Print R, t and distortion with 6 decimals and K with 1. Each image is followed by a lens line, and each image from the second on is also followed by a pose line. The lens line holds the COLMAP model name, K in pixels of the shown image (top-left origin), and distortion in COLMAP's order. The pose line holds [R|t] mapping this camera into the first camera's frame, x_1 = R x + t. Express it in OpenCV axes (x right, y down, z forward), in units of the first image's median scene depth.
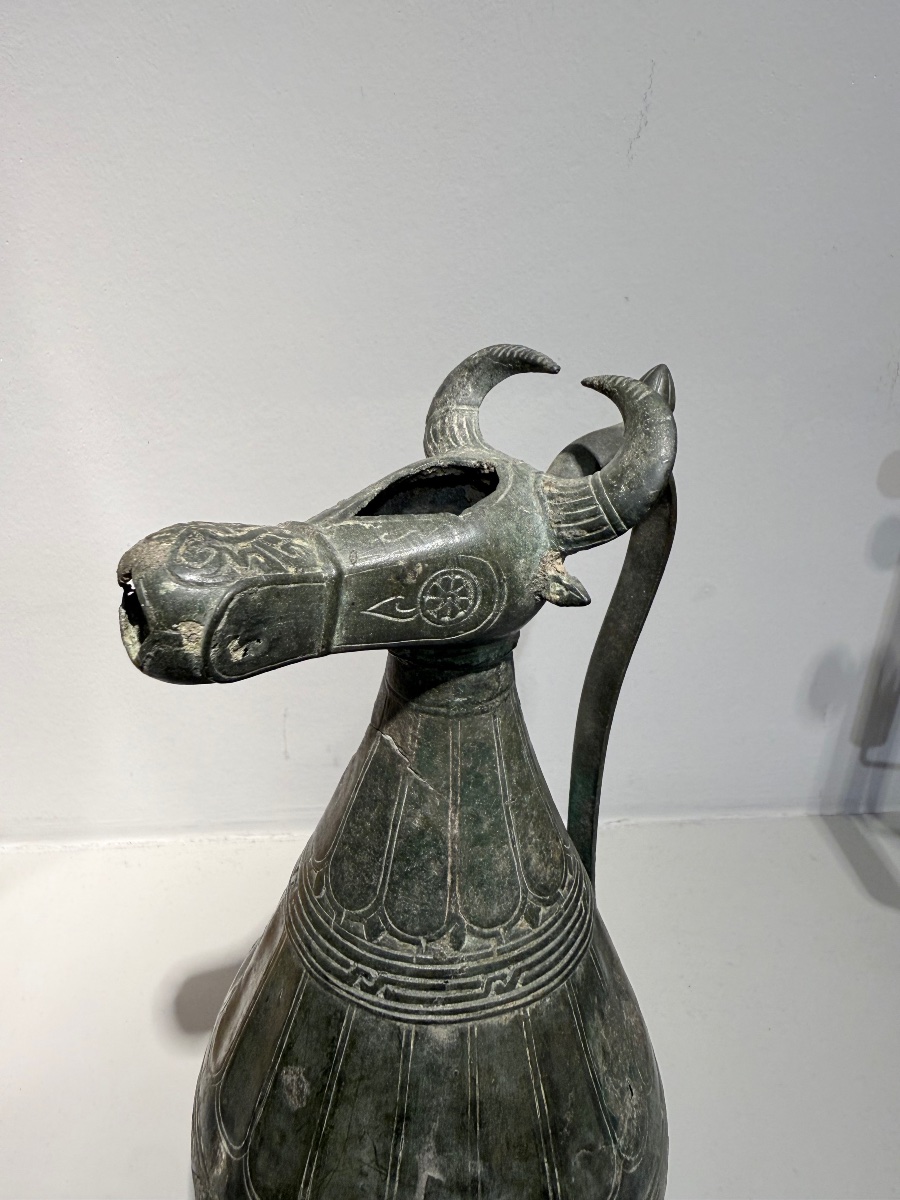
lens RADIAL K [[888.7, 0, 462.1], [0, 888.7, 545.1], [0, 0, 1]] dist [-0.004498, 0.018568]
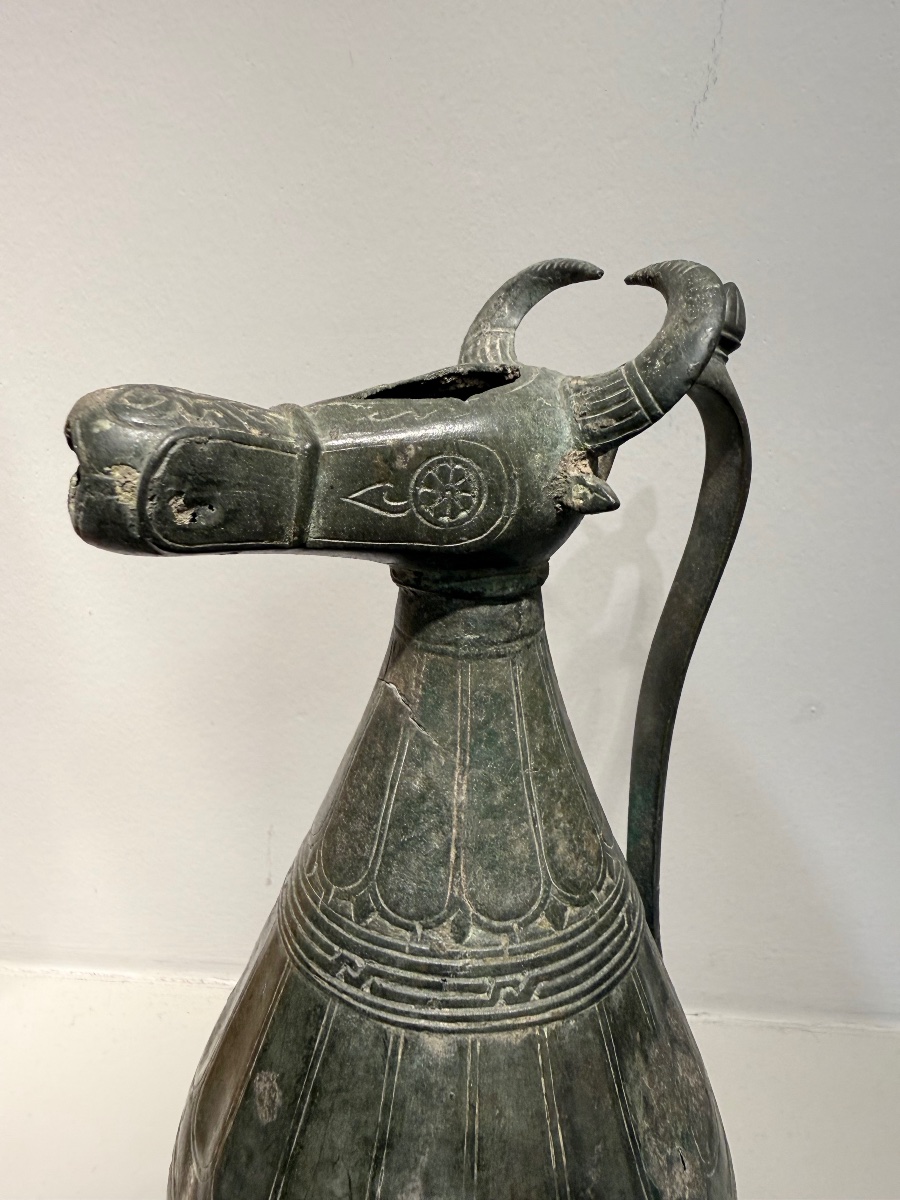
lens RADIAL K [[888.7, 0, 460.1], [0, 888.7, 588.6], [0, 0, 1]] dist [-0.004498, 0.018568]
pose [[0.988327, 0.023746, -0.150486, 0.112923], [-0.037569, 0.995261, -0.089688, 0.201360], [0.147643, 0.094295, 0.984535, 0.150809]]
